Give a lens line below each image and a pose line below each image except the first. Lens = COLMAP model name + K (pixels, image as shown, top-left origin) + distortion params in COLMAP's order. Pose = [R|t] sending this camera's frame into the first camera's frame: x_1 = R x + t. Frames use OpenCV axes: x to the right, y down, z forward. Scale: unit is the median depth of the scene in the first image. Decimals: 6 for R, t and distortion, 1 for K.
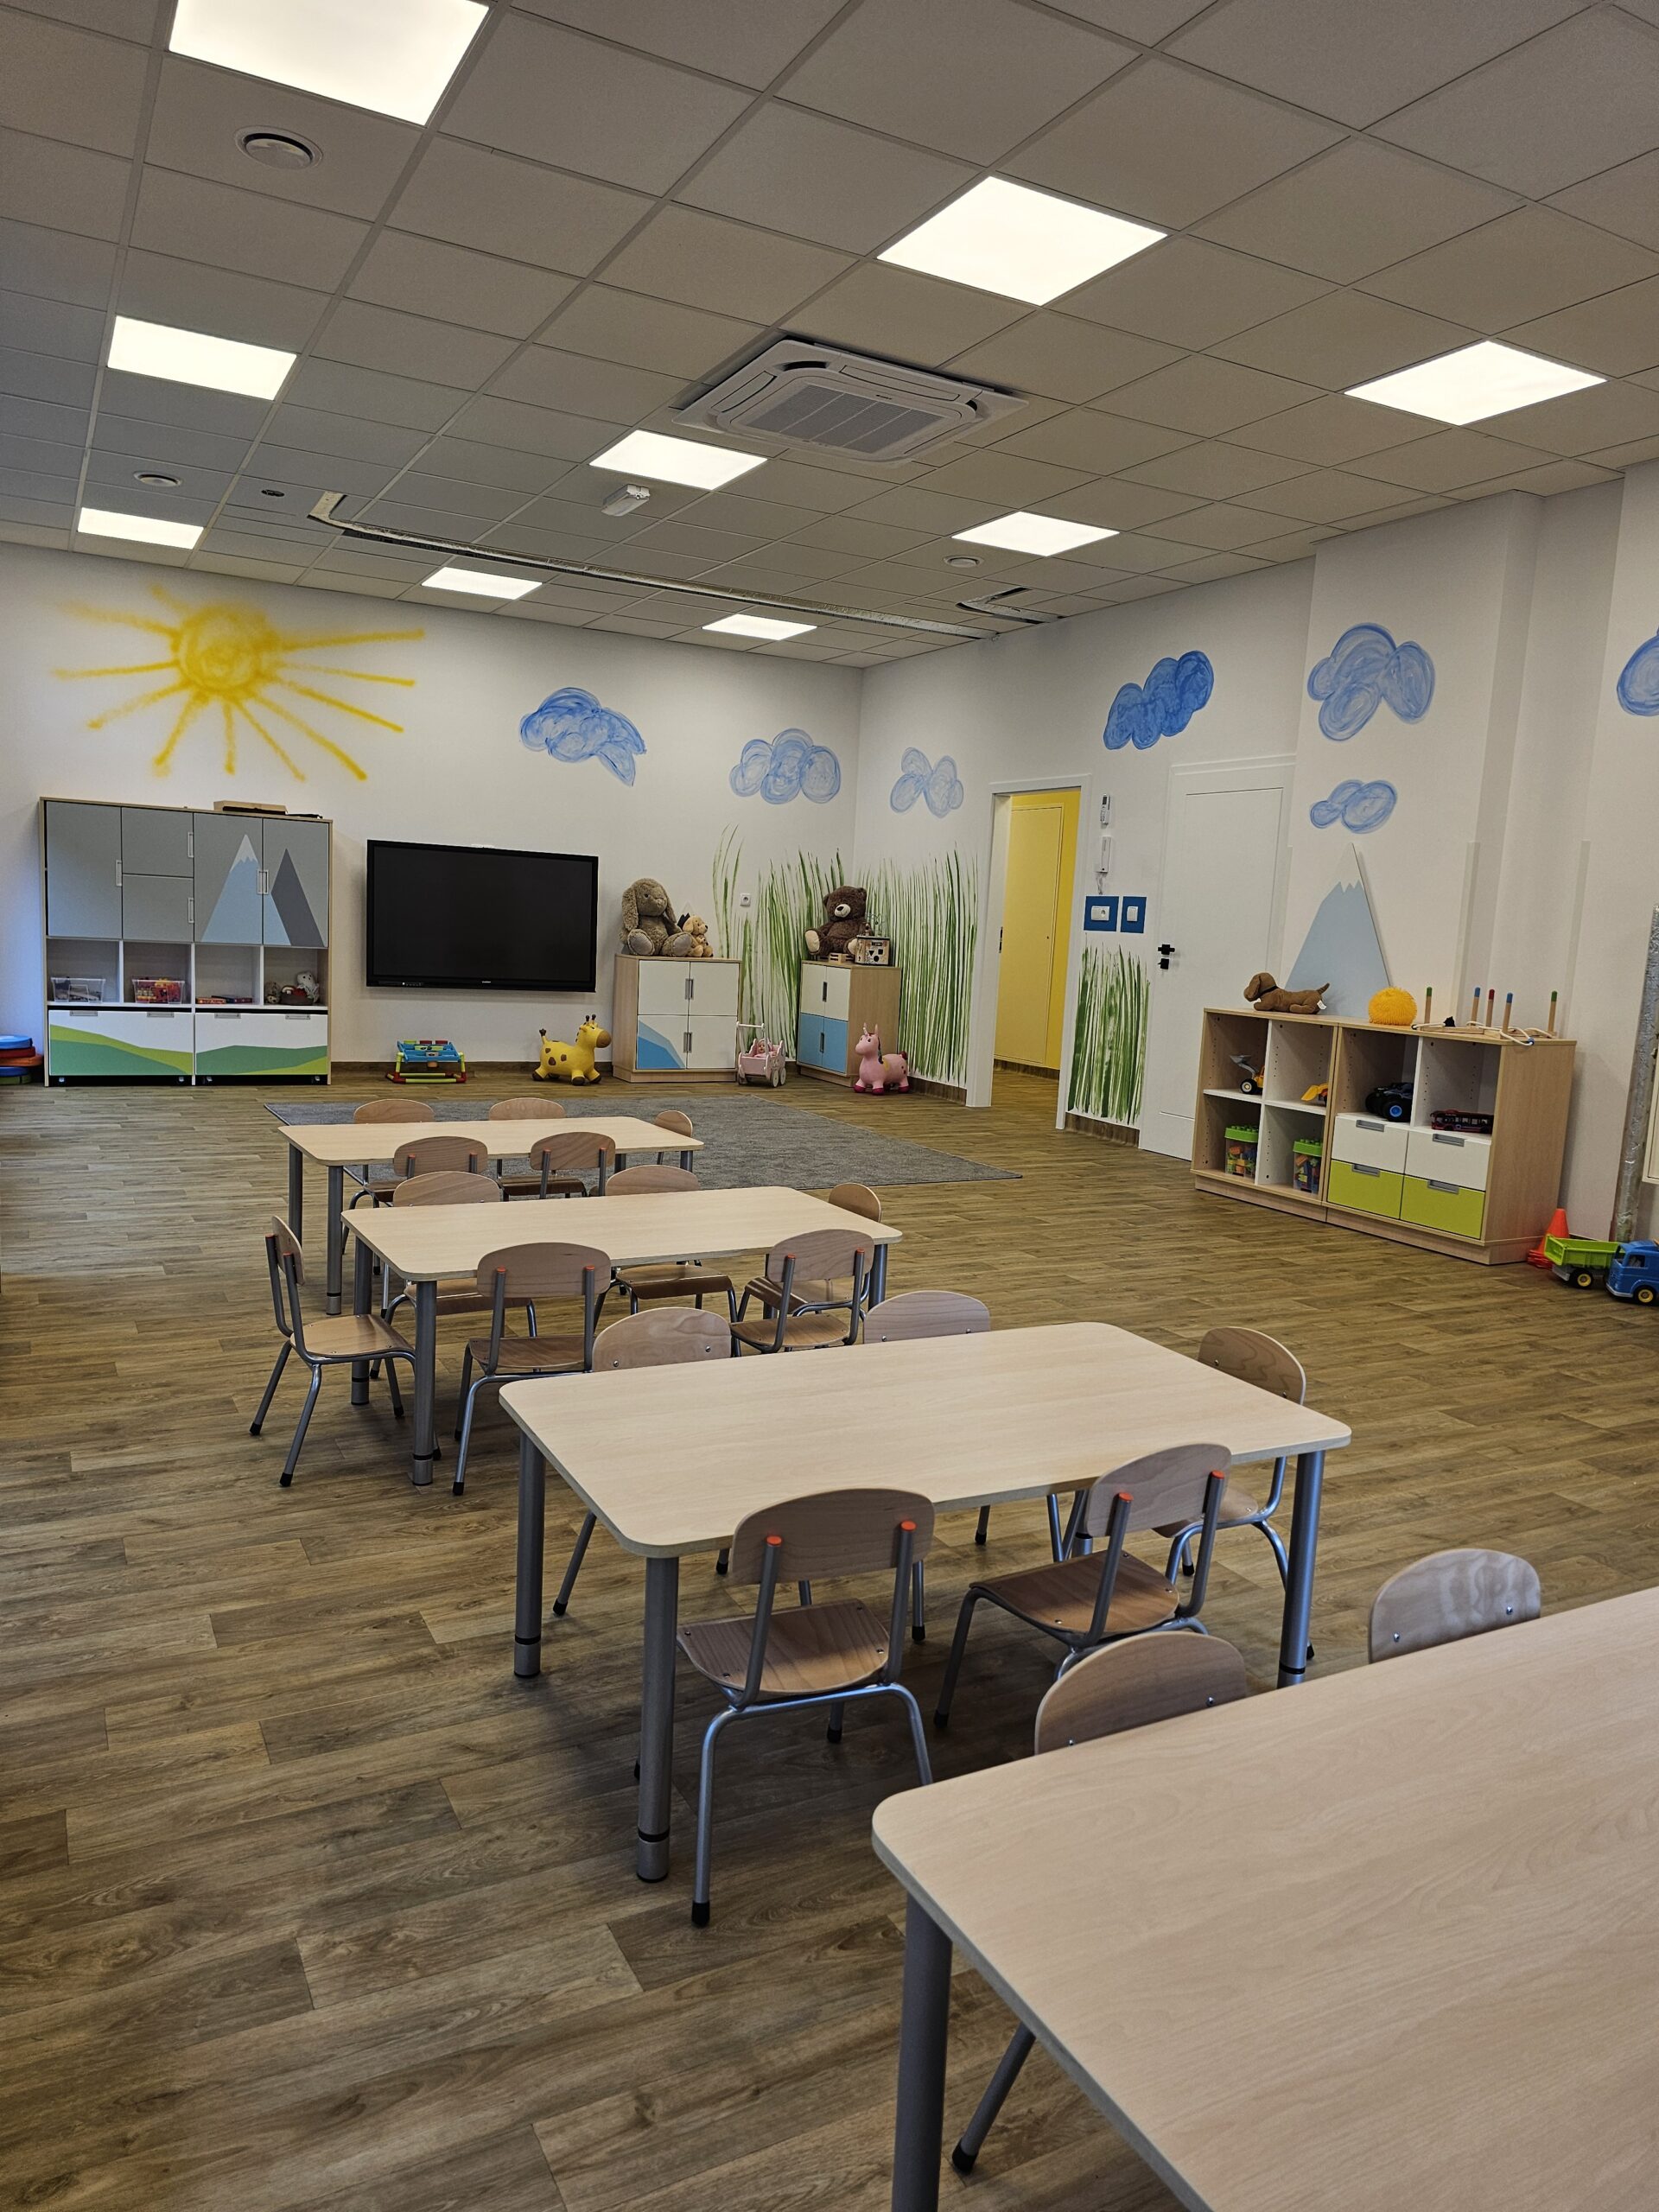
lens RADIAL K [[1490.1, 0, 833.0], [0, 1490.1, 1103.3], [0, 0, 1]] dist [0.084201, -0.099121]
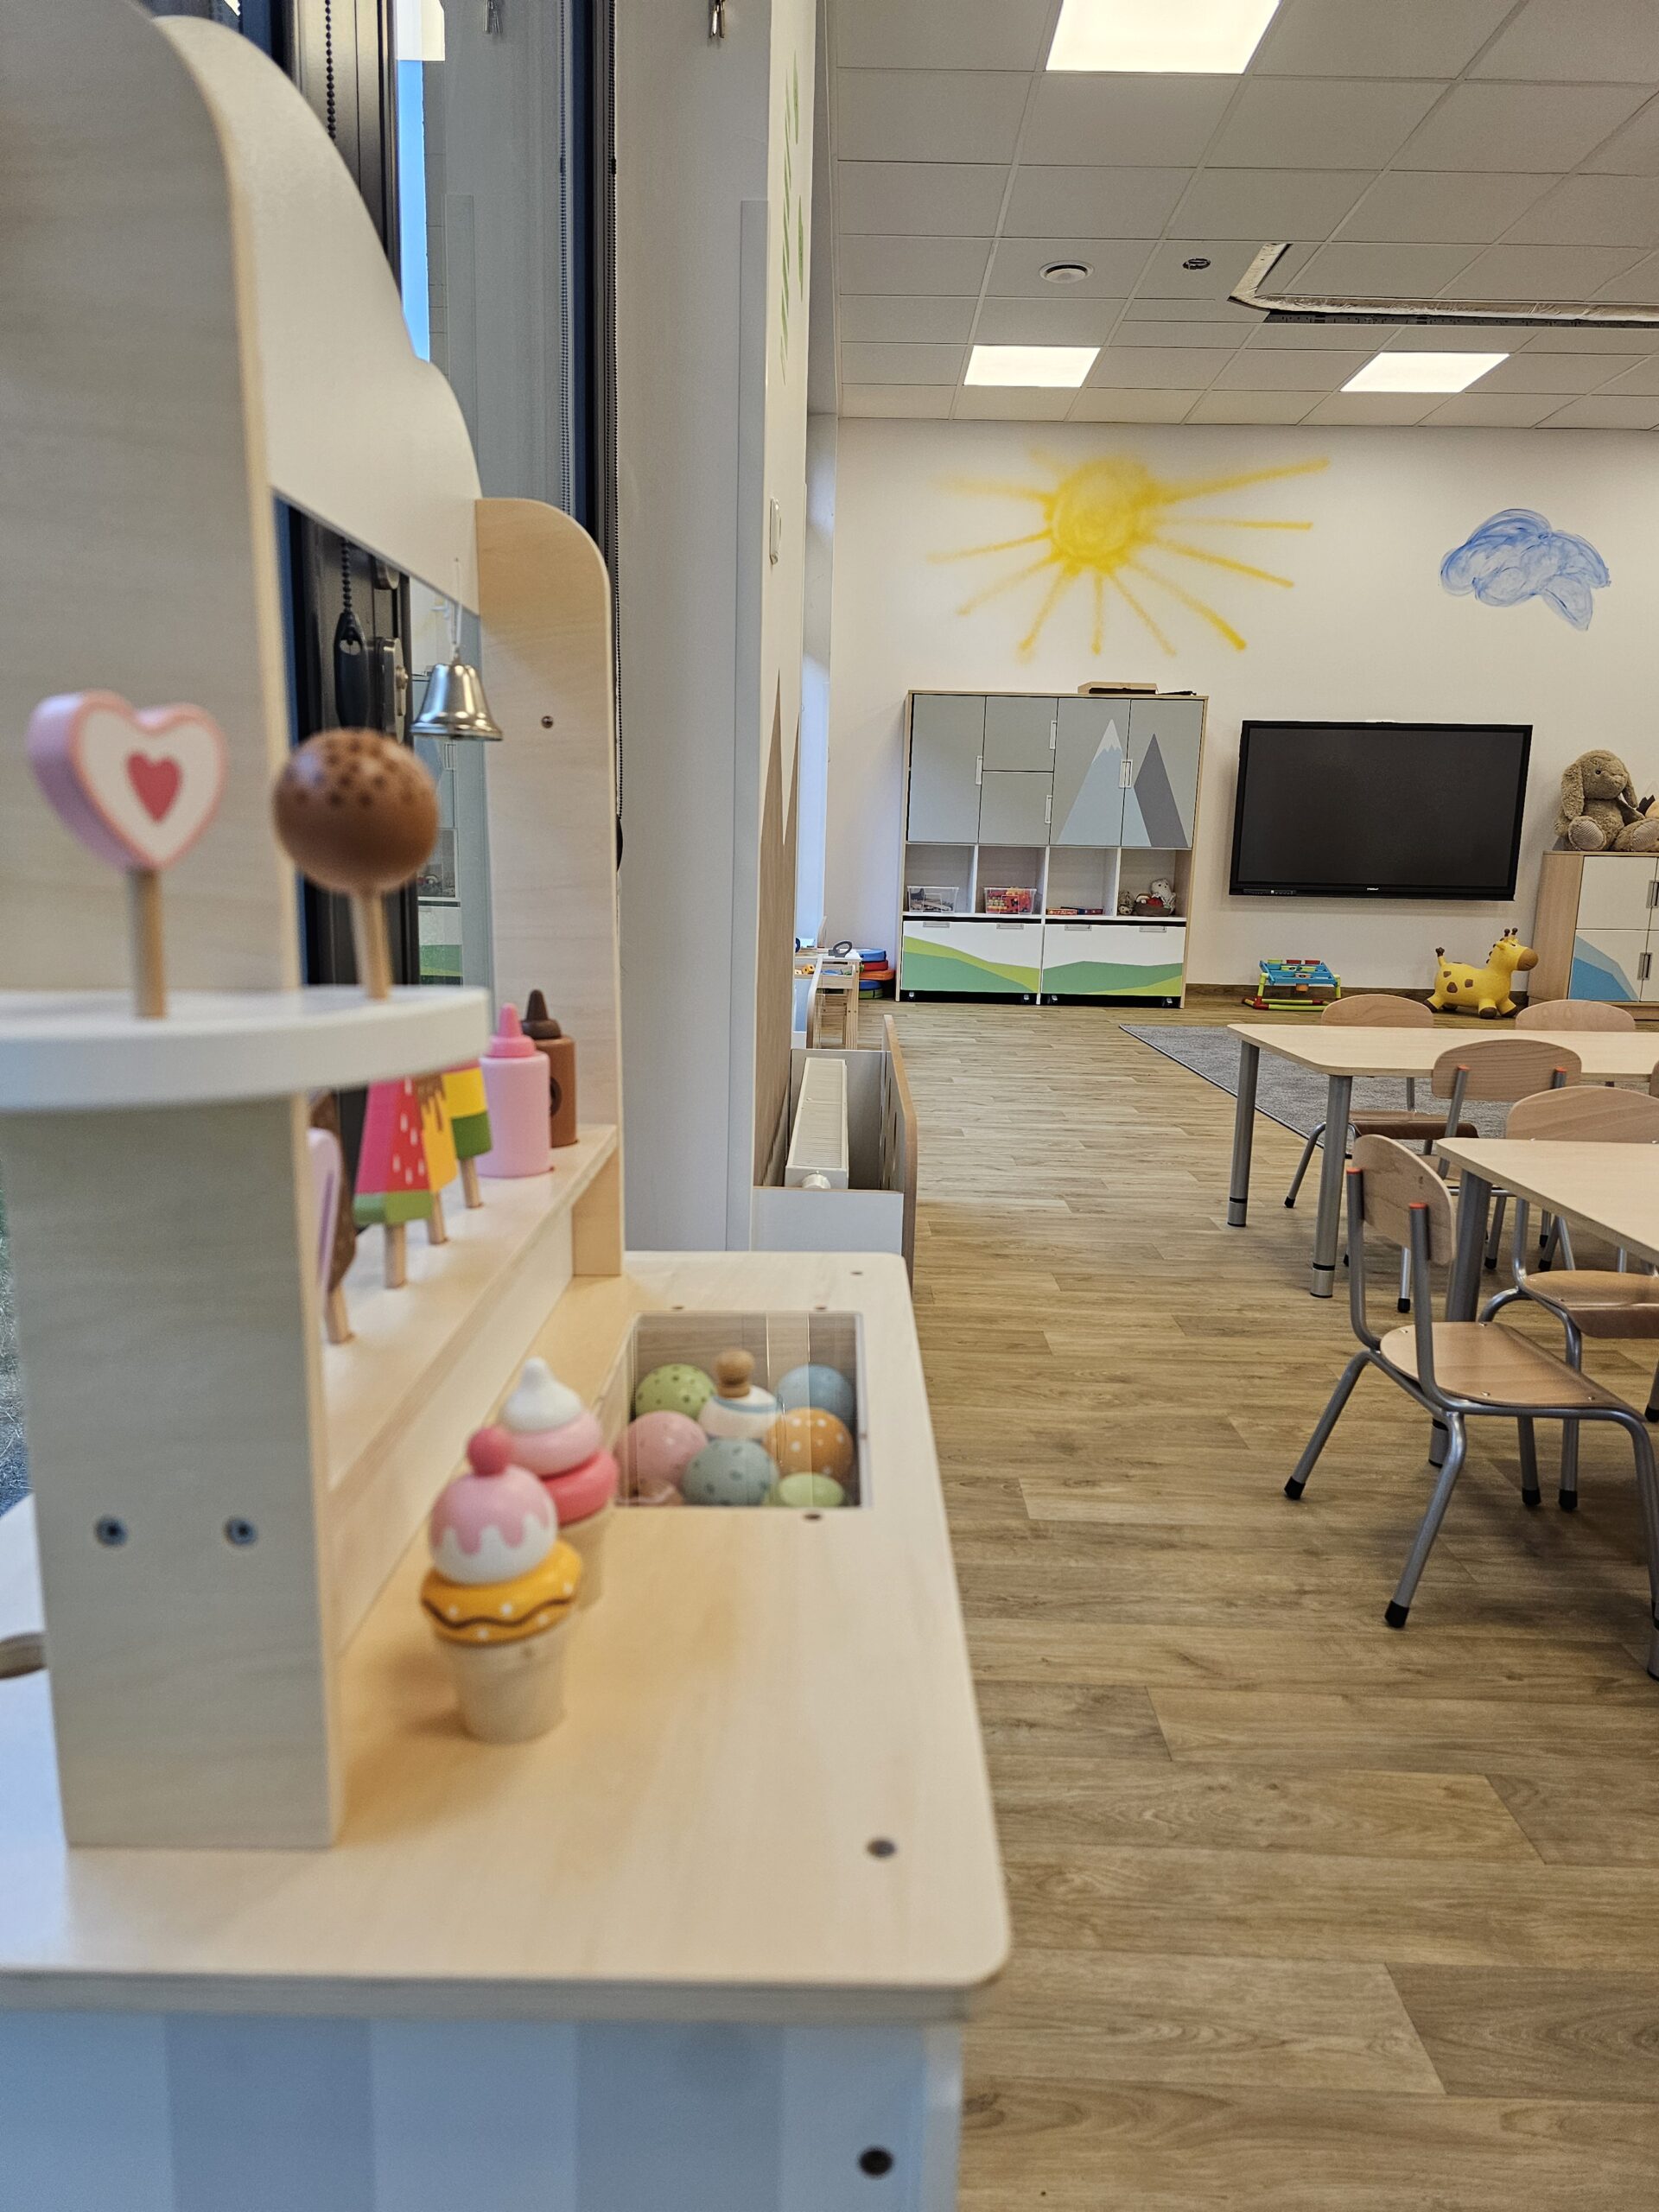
lens RADIAL K [[1490.1, 0, 833.0], [0, 1490.1, 1103.3], [0, 0, 1]] dist [0.084201, -0.099121]
pose [[0.877965, 0.057291, -0.475284, -0.101896], [-0.043587, 0.998256, 0.039815, 0.017712], [0.476736, -0.014239, 0.878931, 0.147247]]
